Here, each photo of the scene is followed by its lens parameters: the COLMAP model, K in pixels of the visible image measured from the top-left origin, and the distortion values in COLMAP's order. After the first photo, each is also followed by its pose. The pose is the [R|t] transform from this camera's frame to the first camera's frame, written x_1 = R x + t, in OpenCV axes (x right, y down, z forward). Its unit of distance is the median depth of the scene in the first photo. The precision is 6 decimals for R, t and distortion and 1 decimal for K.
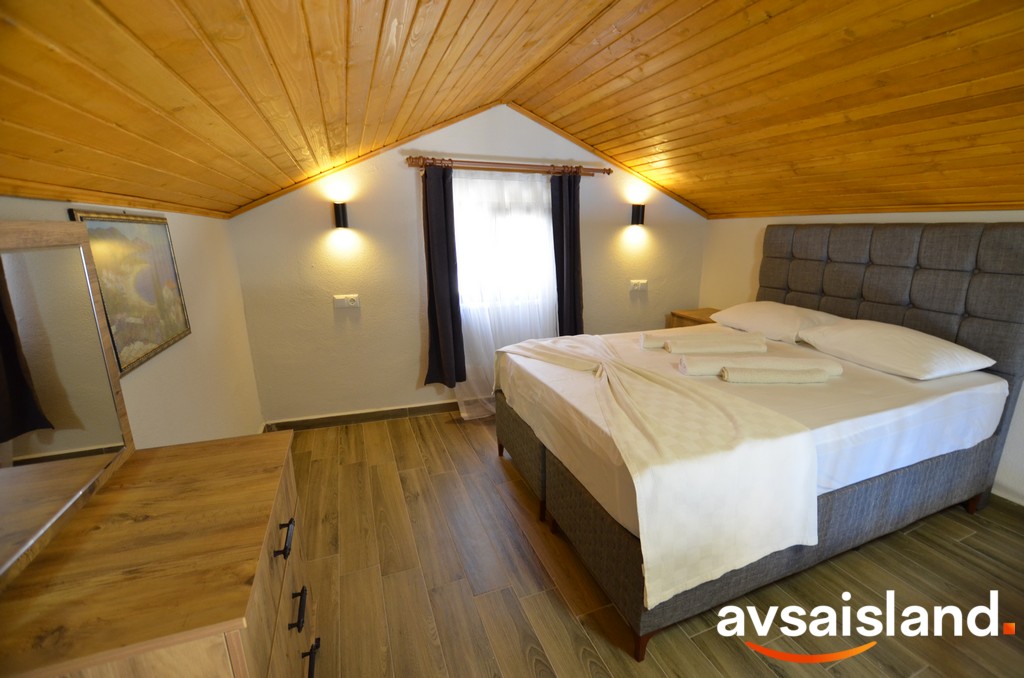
lens RADIAL K [[448.4, 0, 527.8], [0, 448.4, 339.6], [0, 0, 1]] dist [-0.031615, 0.005569]
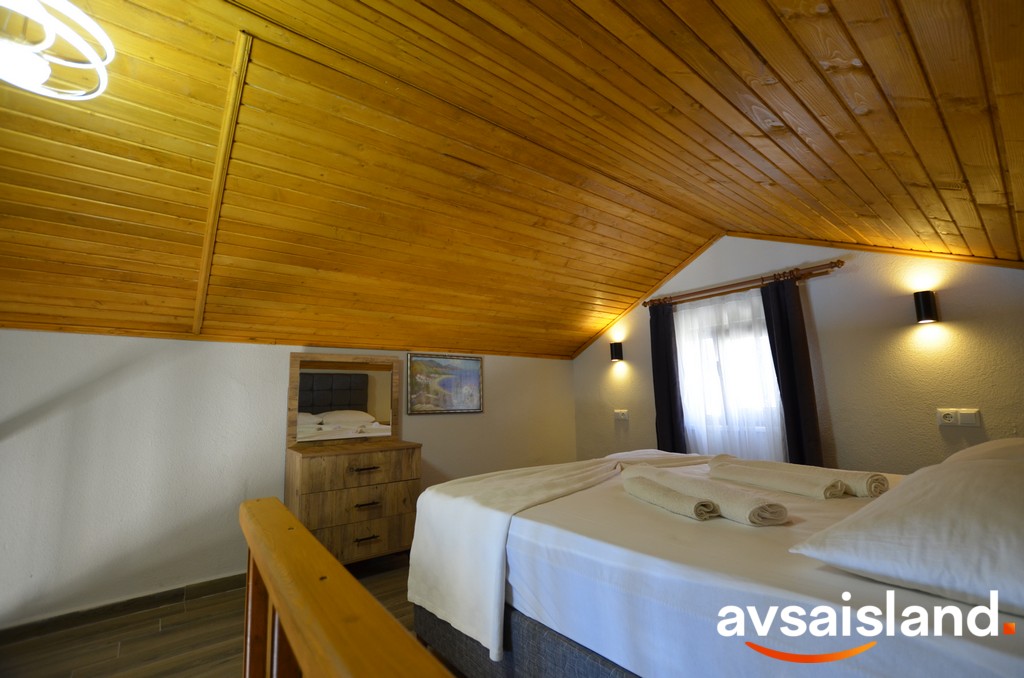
lens RADIAL K [[448.4, 0, 527.8], [0, 448.4, 339.6], [0, 0, 1]] dist [-0.031615, 0.005569]
pose [[0.302190, -0.127961, -0.944620, 0.778694], [-0.203824, 0.959358, -0.195162, 0.013989], [0.931202, 0.251513, 0.263827, 0.340597]]
